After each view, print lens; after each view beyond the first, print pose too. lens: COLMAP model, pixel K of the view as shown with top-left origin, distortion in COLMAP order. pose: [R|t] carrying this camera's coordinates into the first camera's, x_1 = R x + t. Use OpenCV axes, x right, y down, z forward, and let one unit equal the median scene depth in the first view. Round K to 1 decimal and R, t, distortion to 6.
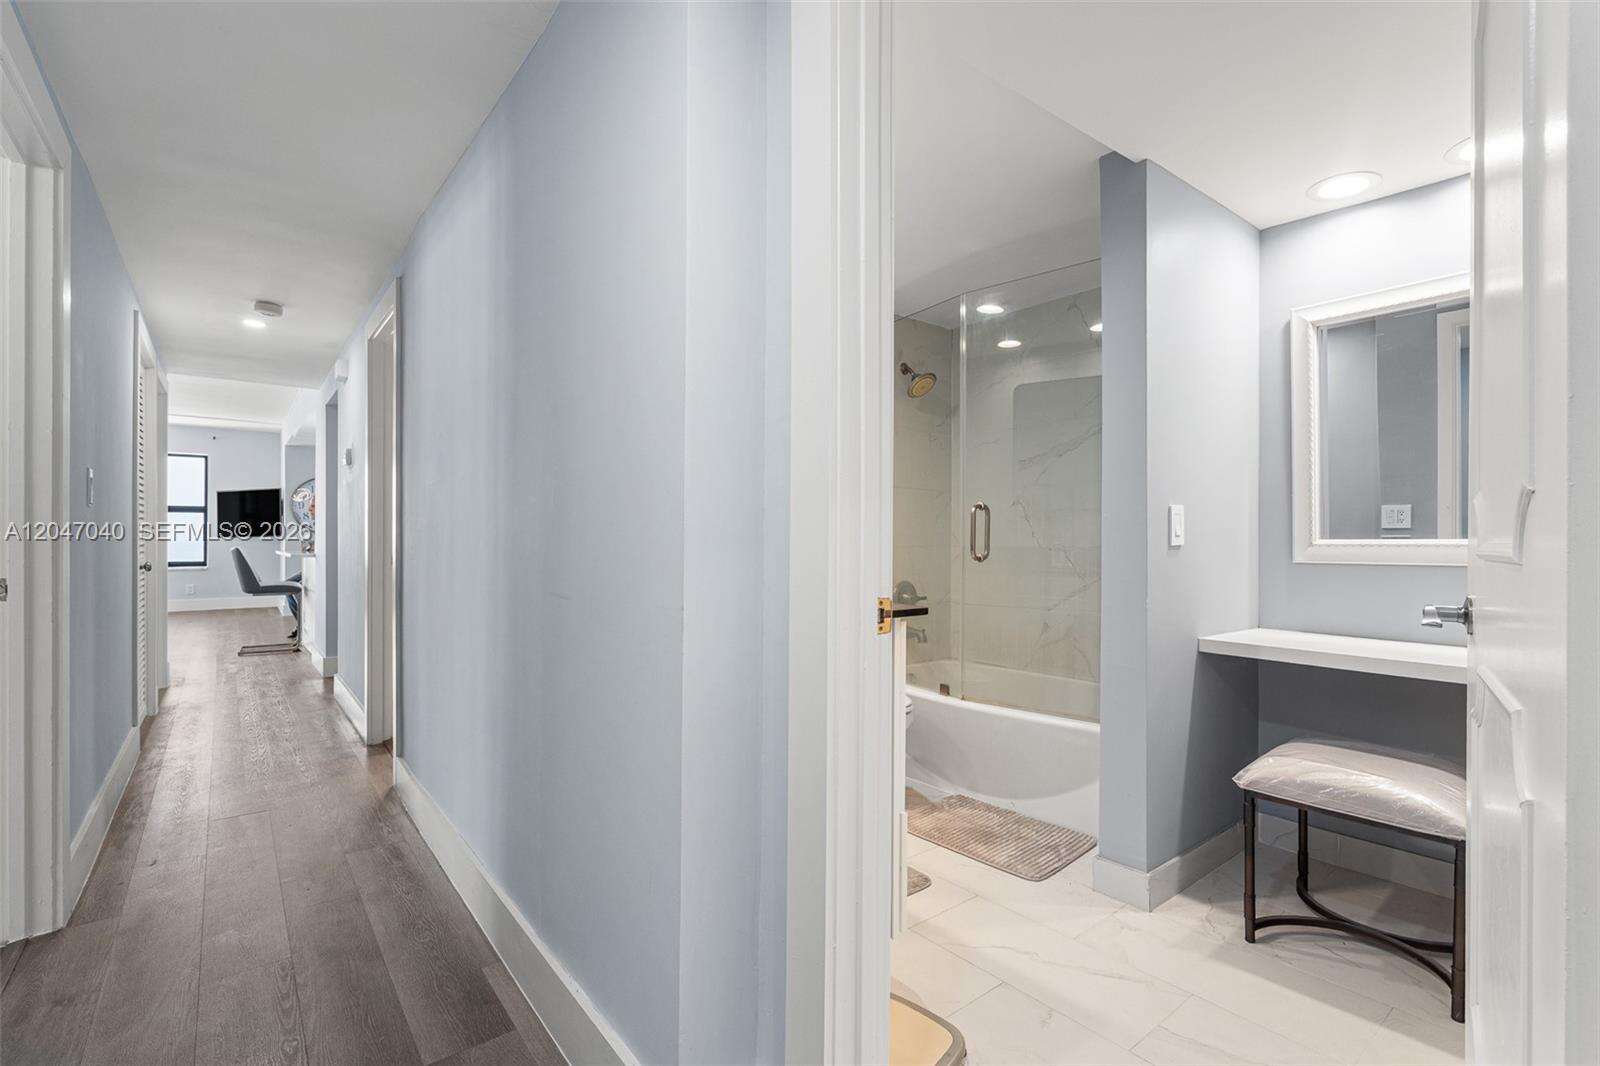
lens RADIAL K [[729.6, 0, 801.0], [0, 729.6, 539.3], [0, 0, 1]] dist [0.000216, -0.007801]
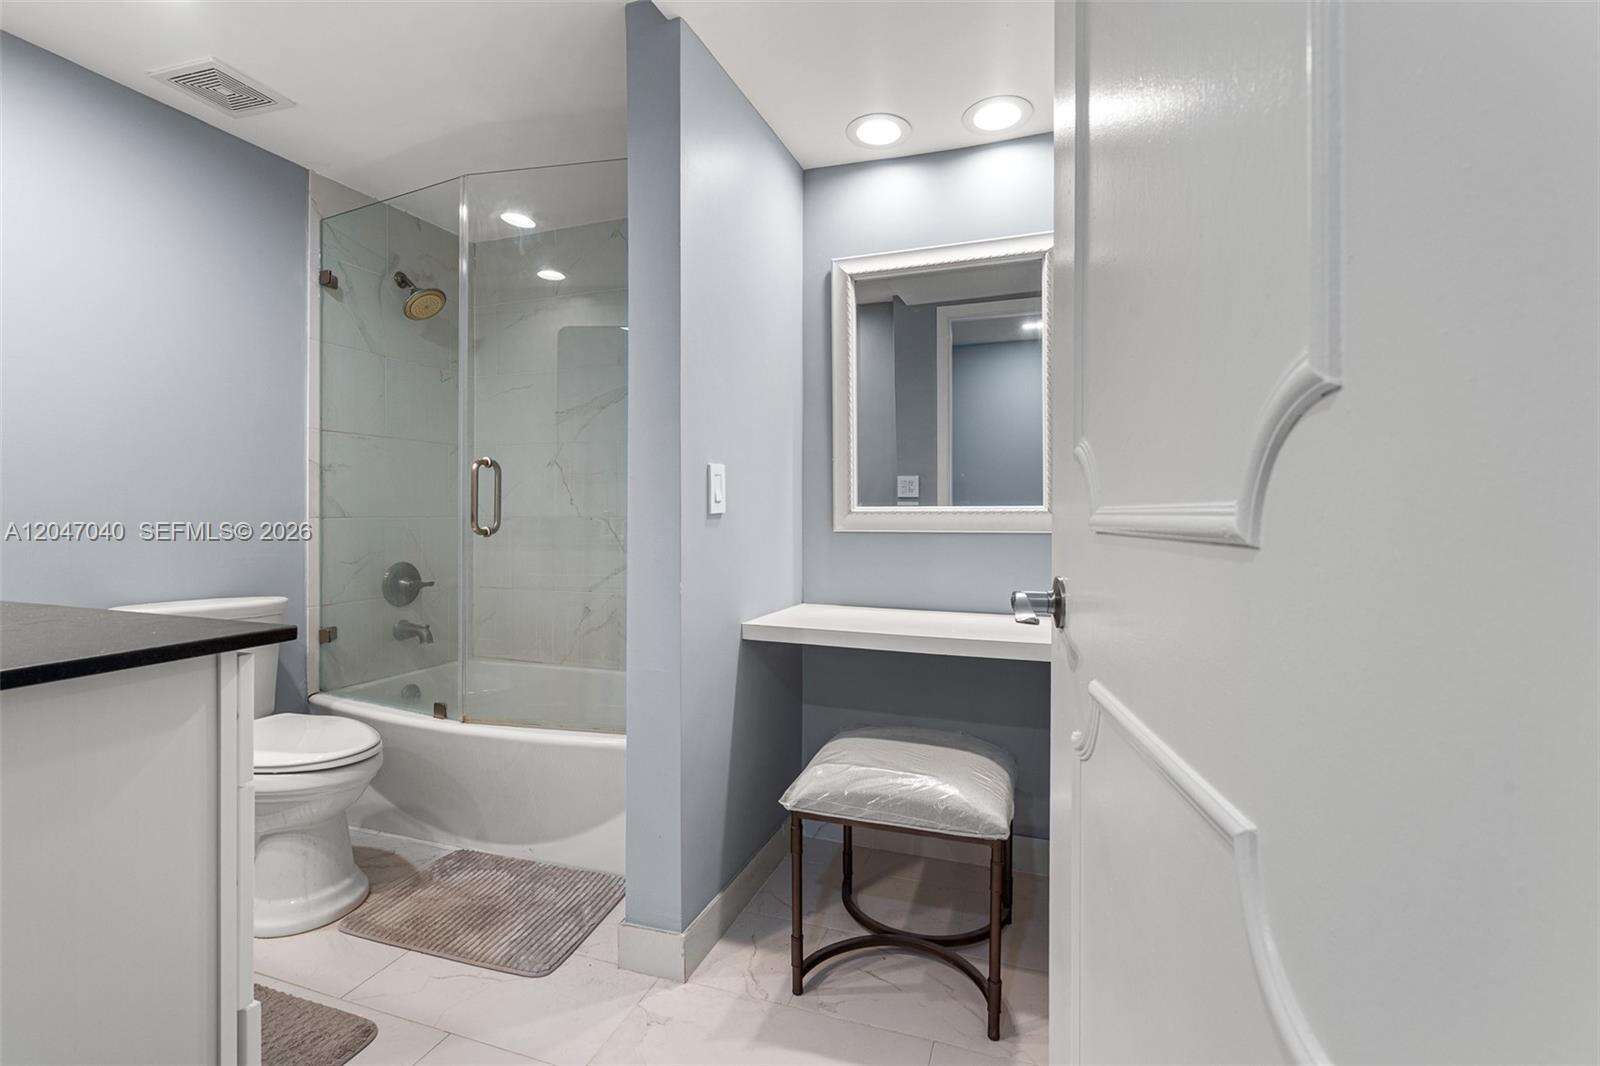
lens RADIAL K [[717.0, 0, 800.0], [0, 717.0, 533.0], [0, 0, 1]] dist [-0.002650, 0.000278]
pose [[0.846521, -0.018279, 0.532041, 0.151715], [0.000214, 0.999422, 0.033997, 0.002769], [-0.532355, -0.028666, 0.846036, 0.247319]]
